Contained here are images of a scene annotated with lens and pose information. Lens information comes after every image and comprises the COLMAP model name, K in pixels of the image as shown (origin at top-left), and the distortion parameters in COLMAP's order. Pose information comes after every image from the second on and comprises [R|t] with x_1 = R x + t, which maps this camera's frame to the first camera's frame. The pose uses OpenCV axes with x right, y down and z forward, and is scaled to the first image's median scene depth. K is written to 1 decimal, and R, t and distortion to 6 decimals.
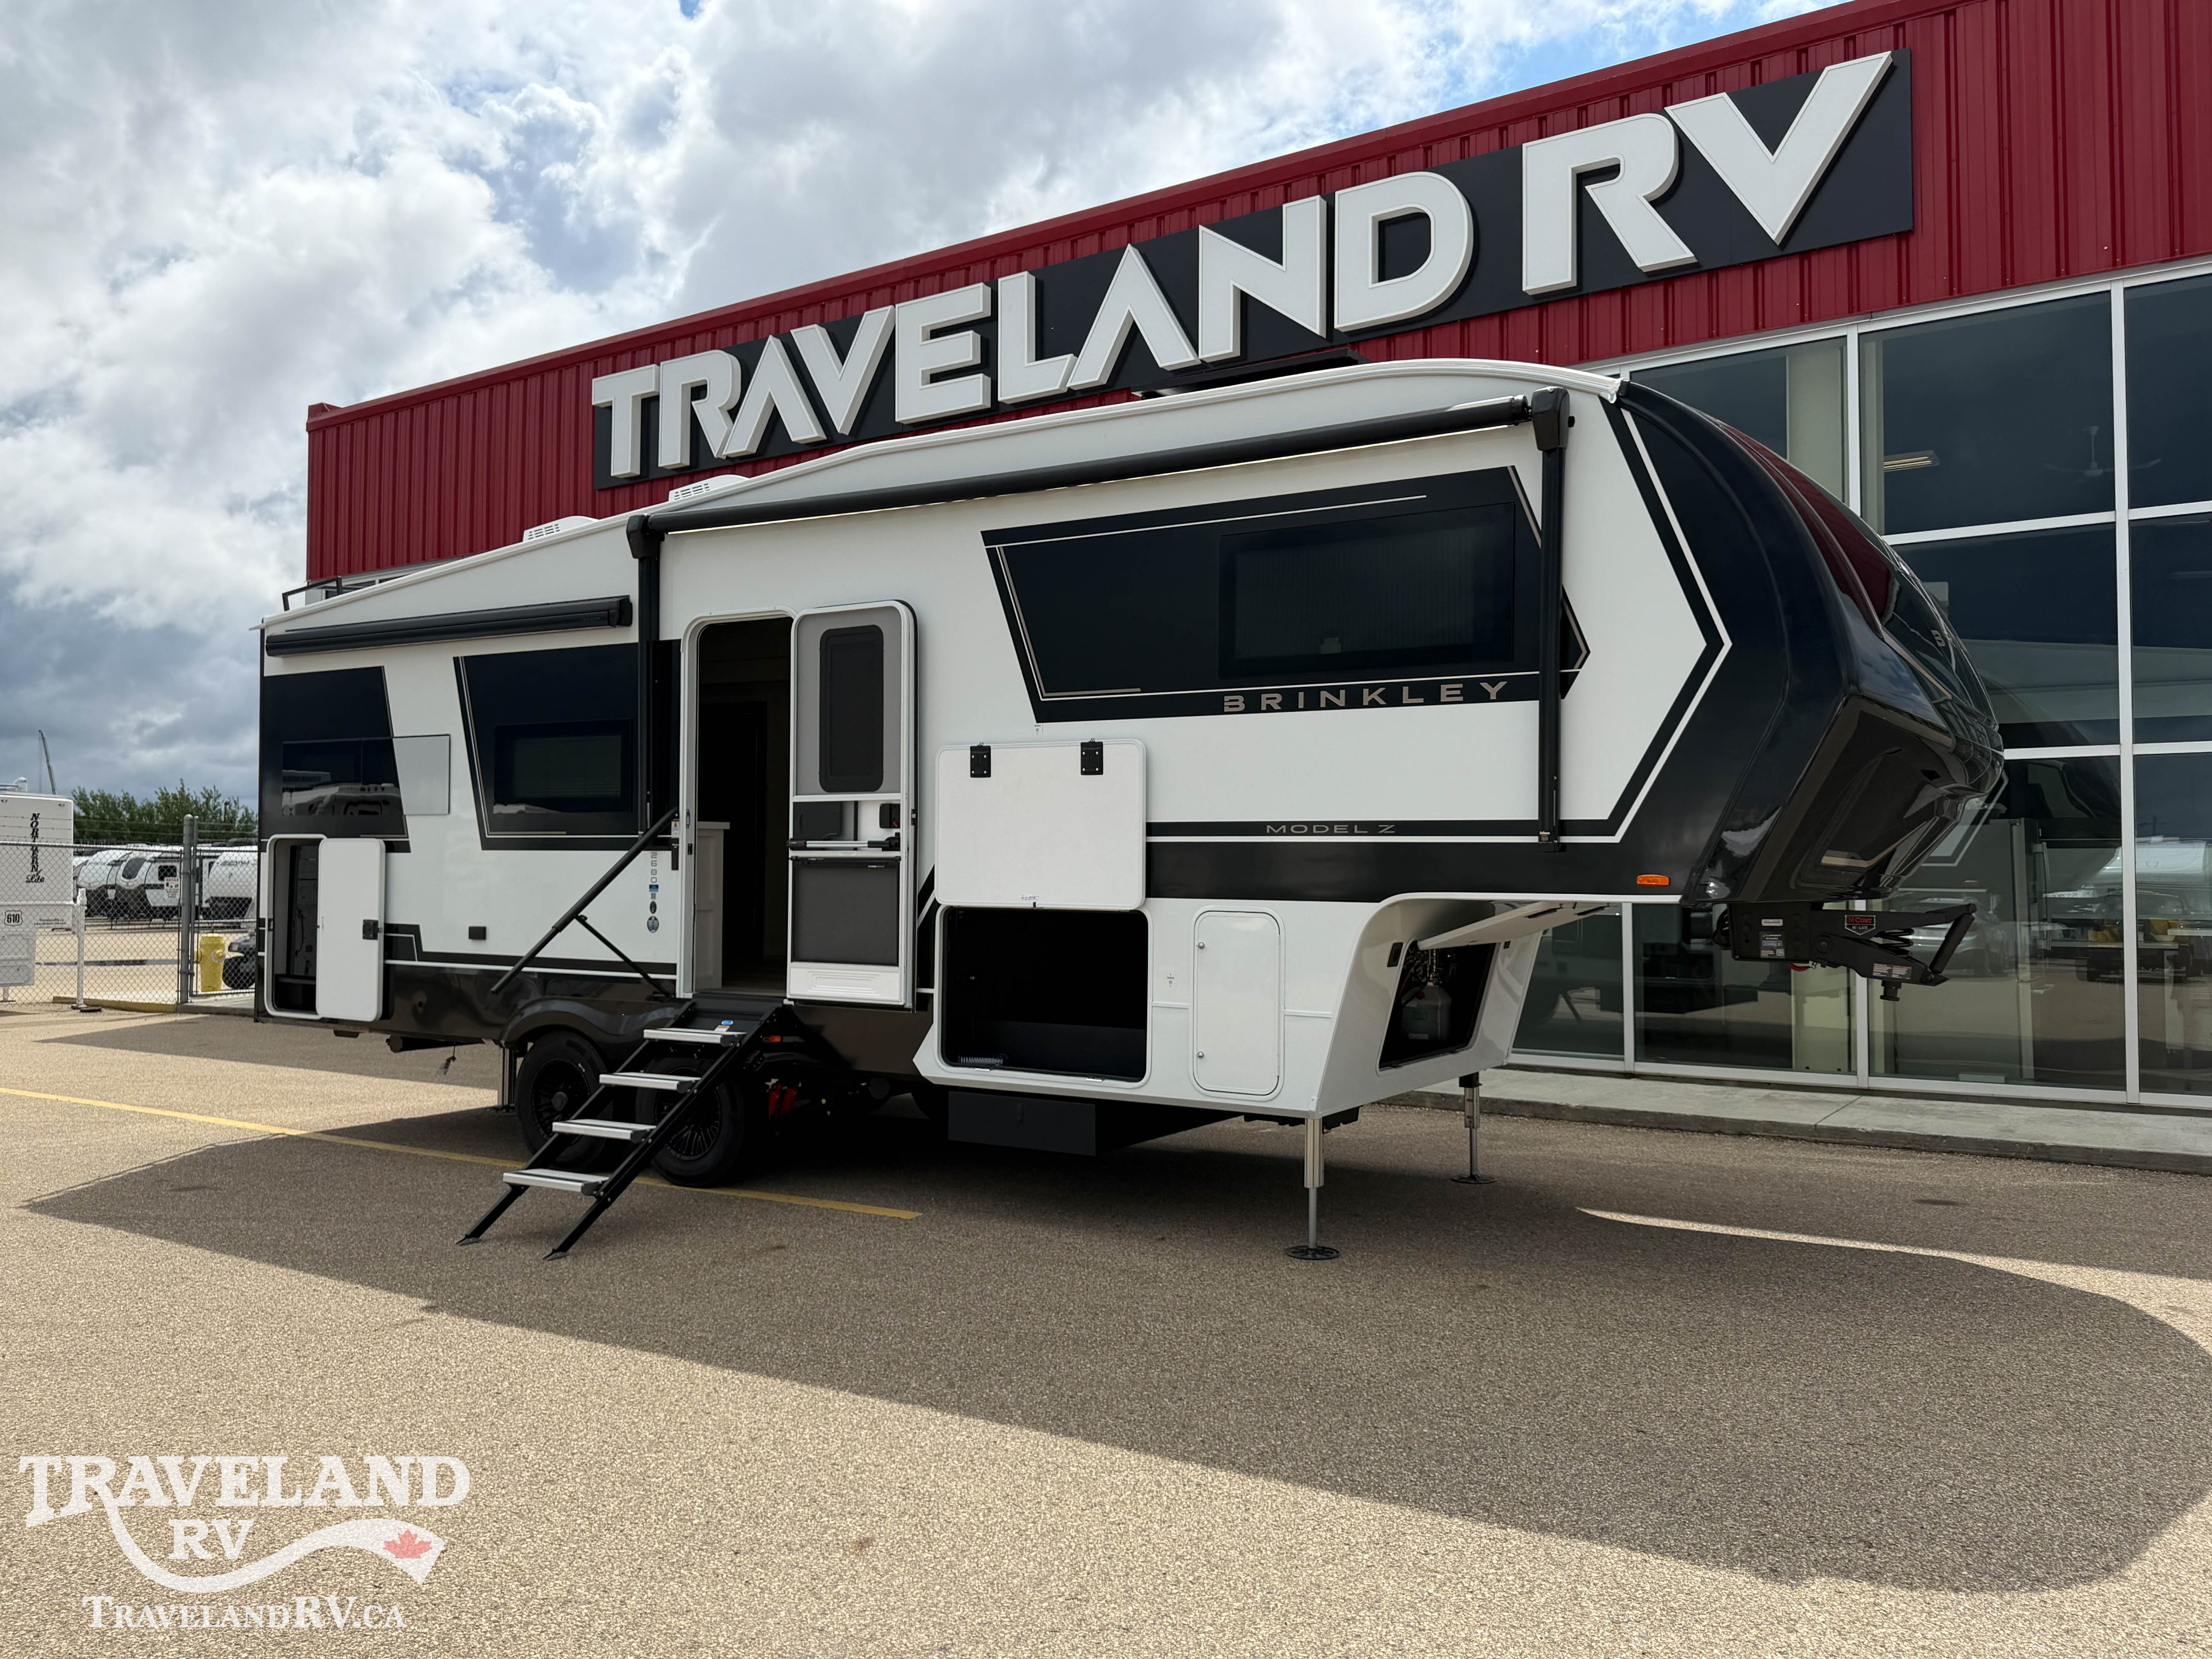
lens RADIAL K [[1738.2, 0, 1080.1], [0, 1738.2, 829.8], [0, 0, 1]] dist [0.058298, -0.001172]
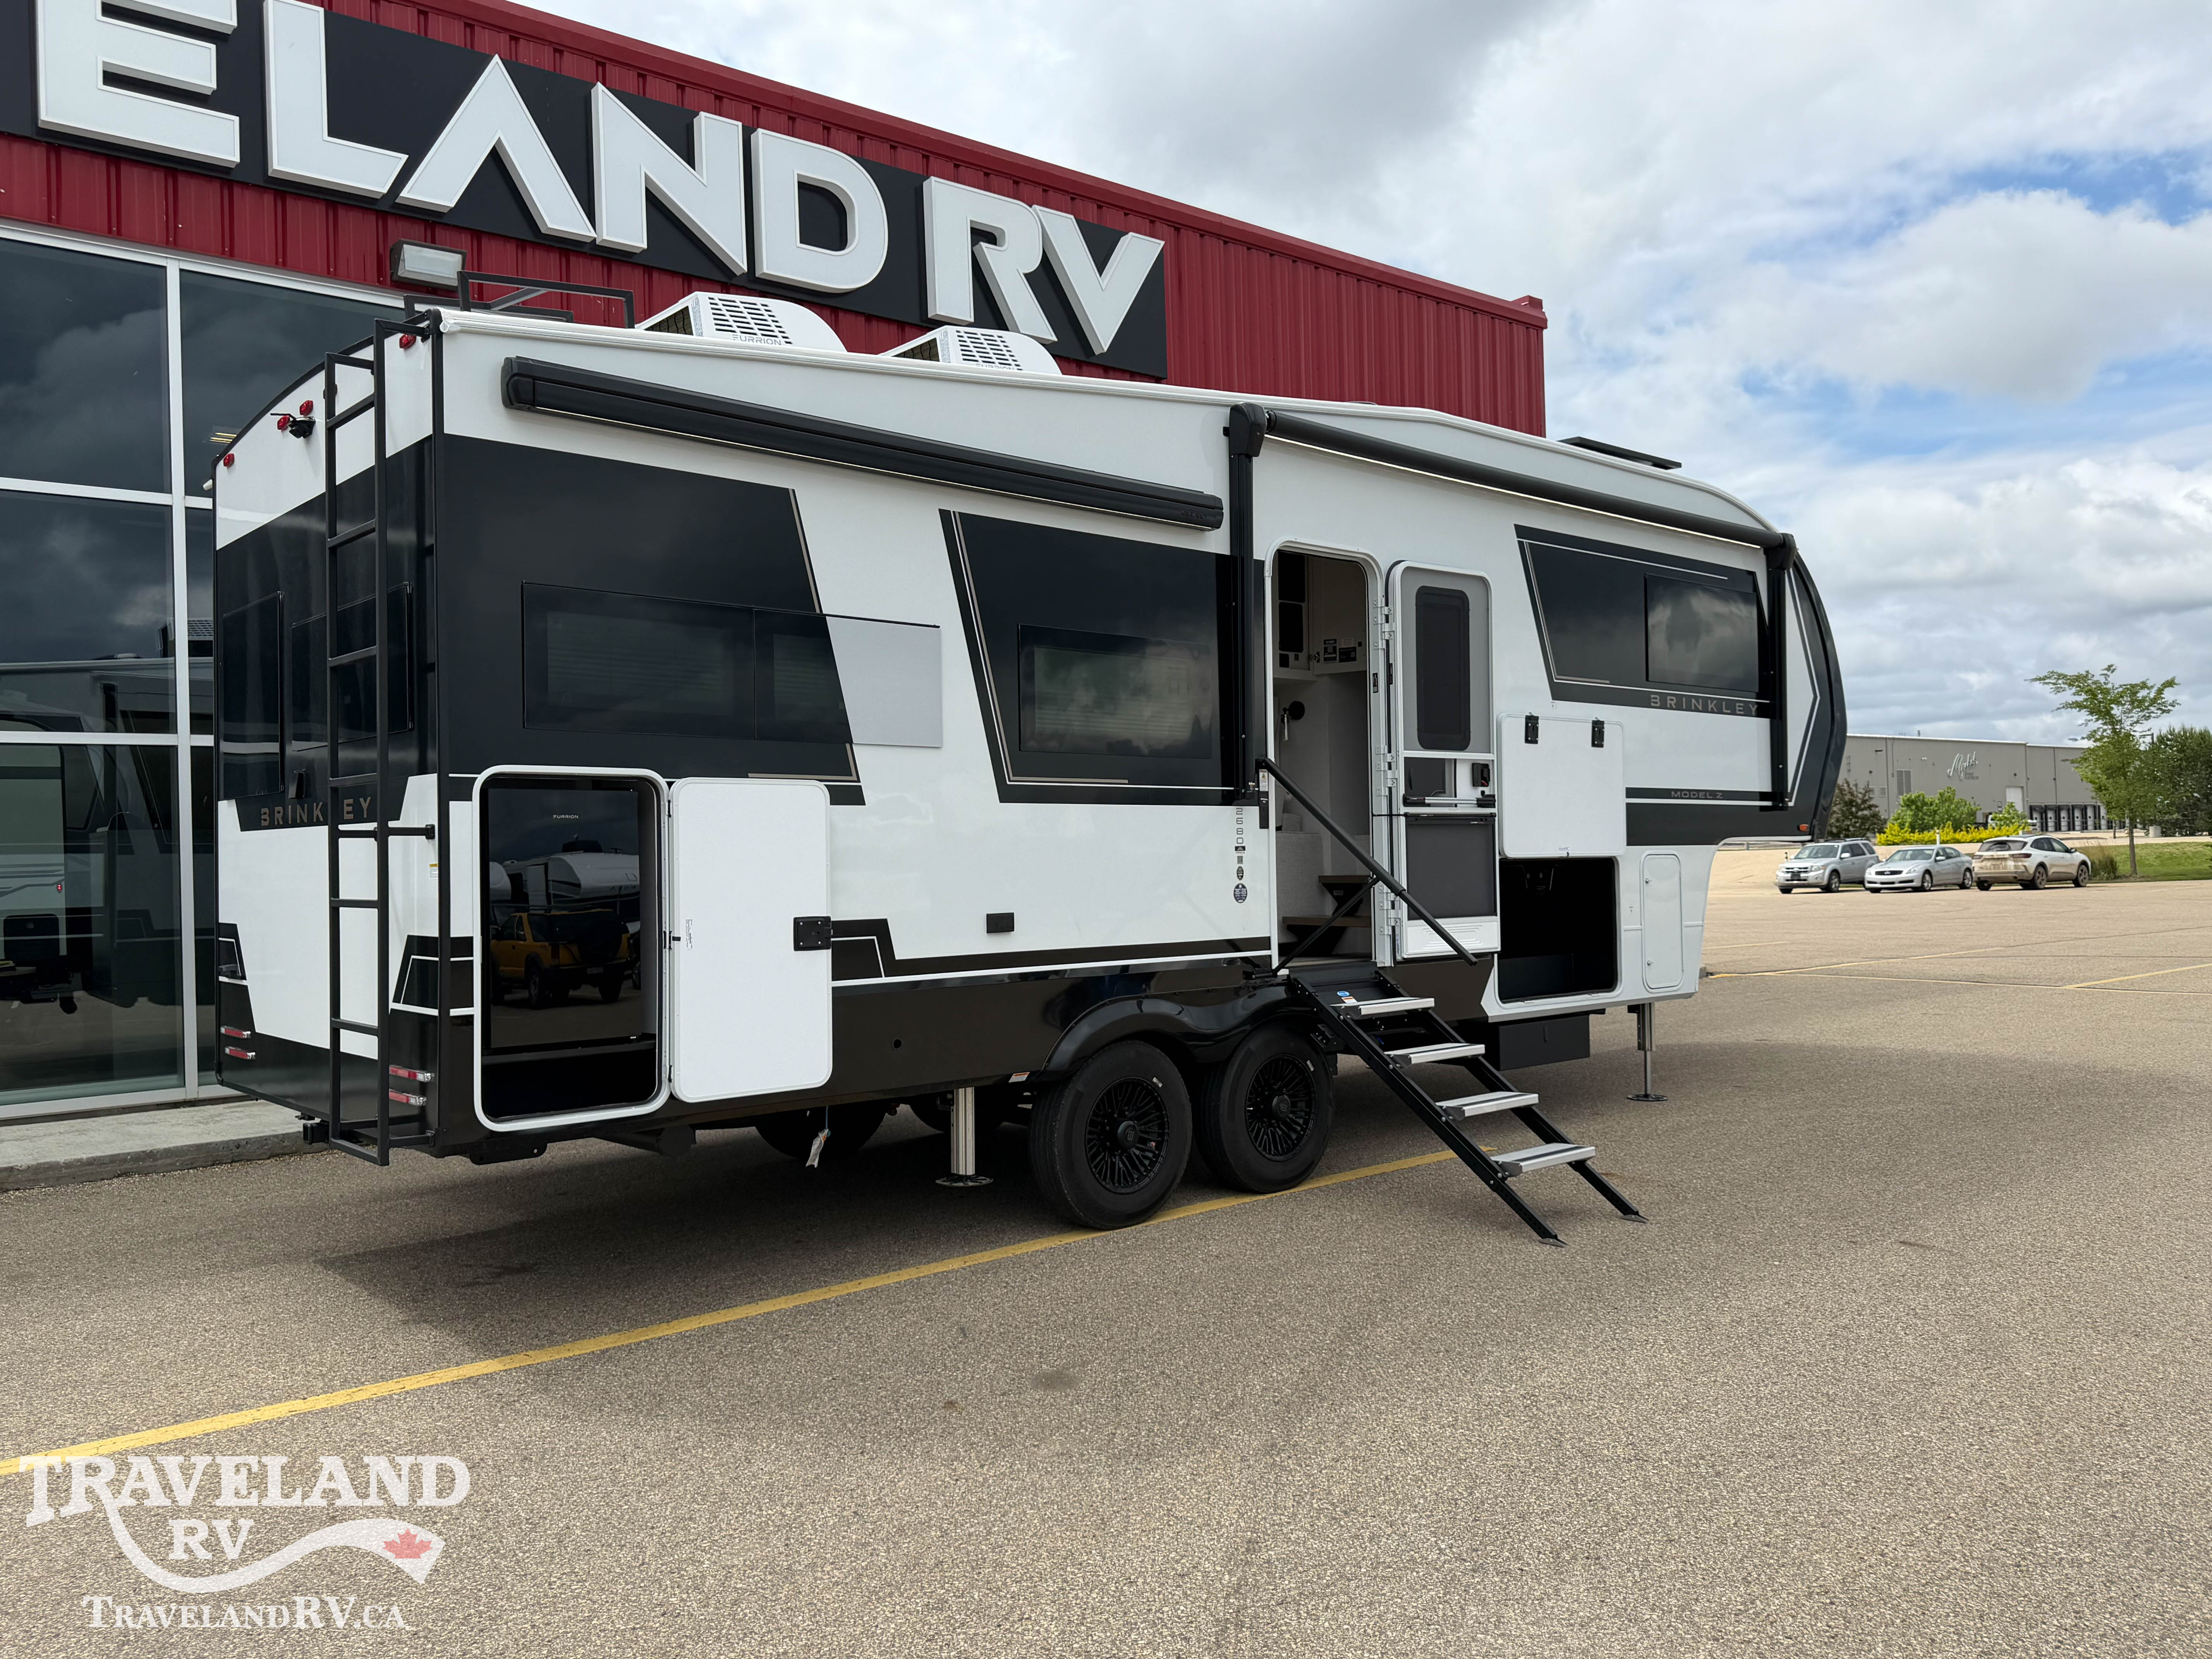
lens RADIAL K [[1738.2, 0, 1080.1], [0, 1738.2, 829.8], [0, 0, 1]] dist [0.058298, -0.001172]
pose [[0.275914, 0.002283, 0.961180, -1.061505], [-0.004939, 0.999987, -0.000958, 0.024485], [-0.961170, -0.004483, 0.275922, 0.835556]]
